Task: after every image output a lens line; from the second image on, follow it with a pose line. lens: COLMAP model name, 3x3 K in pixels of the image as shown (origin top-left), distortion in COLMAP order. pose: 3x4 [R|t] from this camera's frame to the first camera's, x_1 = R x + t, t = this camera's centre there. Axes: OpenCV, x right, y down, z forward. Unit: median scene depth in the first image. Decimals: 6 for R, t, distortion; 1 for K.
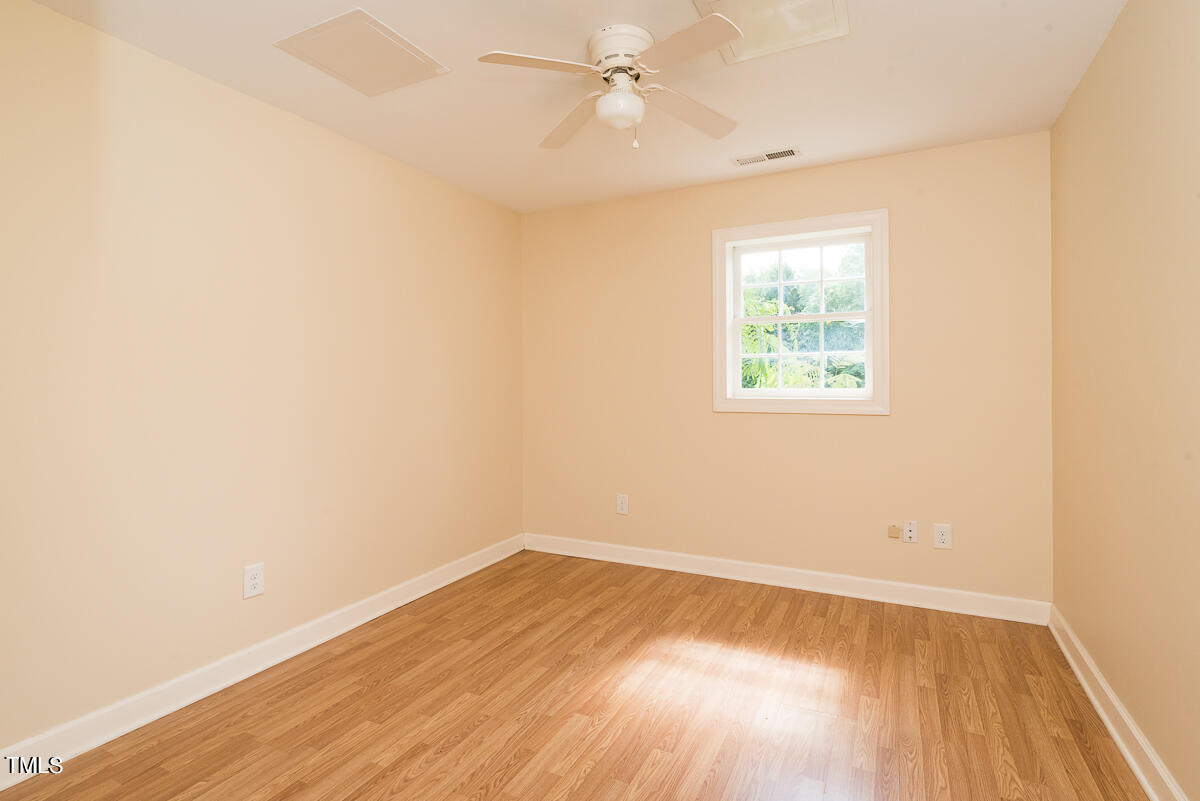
lens RADIAL K [[600.8, 0, 599.7], [0, 600.8, 390.5], [0, 0, 1]] dist [0.001899, 0.000047]
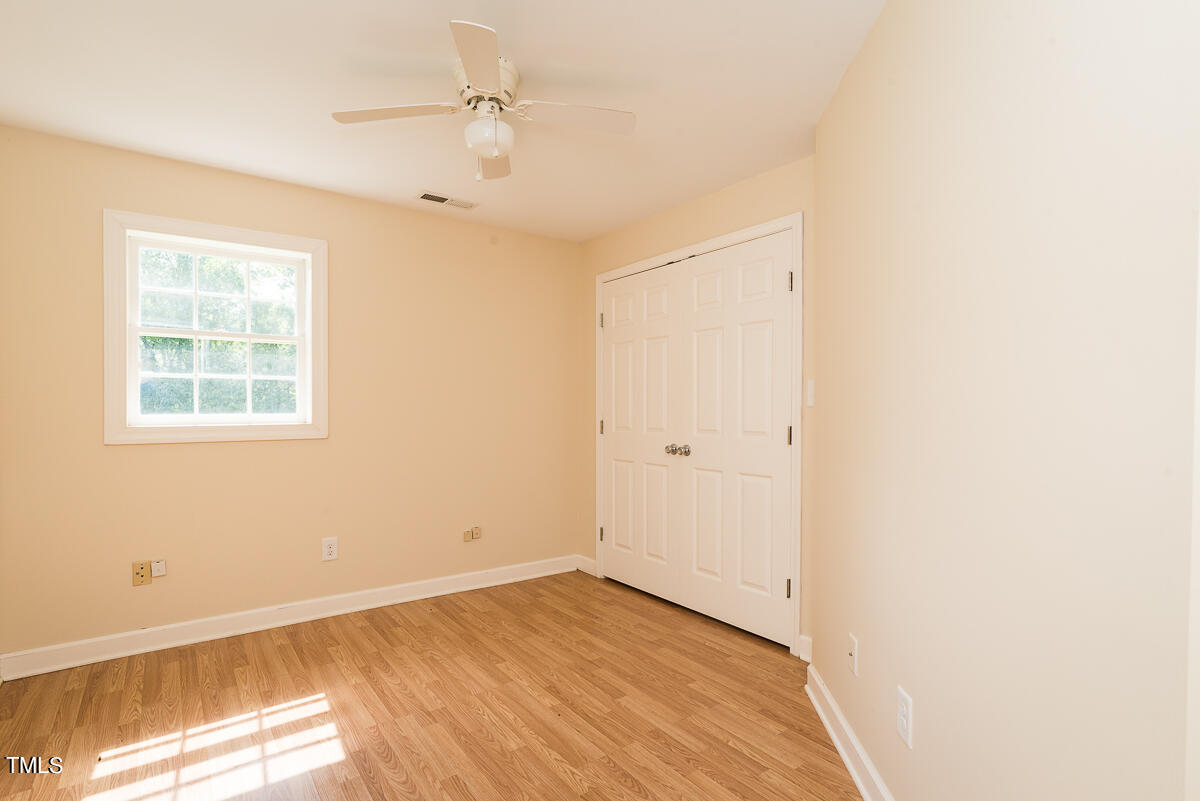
lens RADIAL K [[589.0, 0, 599.2], [0, 589.0, 408.8], [0, 0, 1]] dist [0.002712, 0.000707]
pose [[0.472301, -0.007318, 0.881407, -0.906316], [0.015444, 0.999881, 0.000026, -0.008196], [-0.881302, 0.013601, 0.472357, 0.448293]]
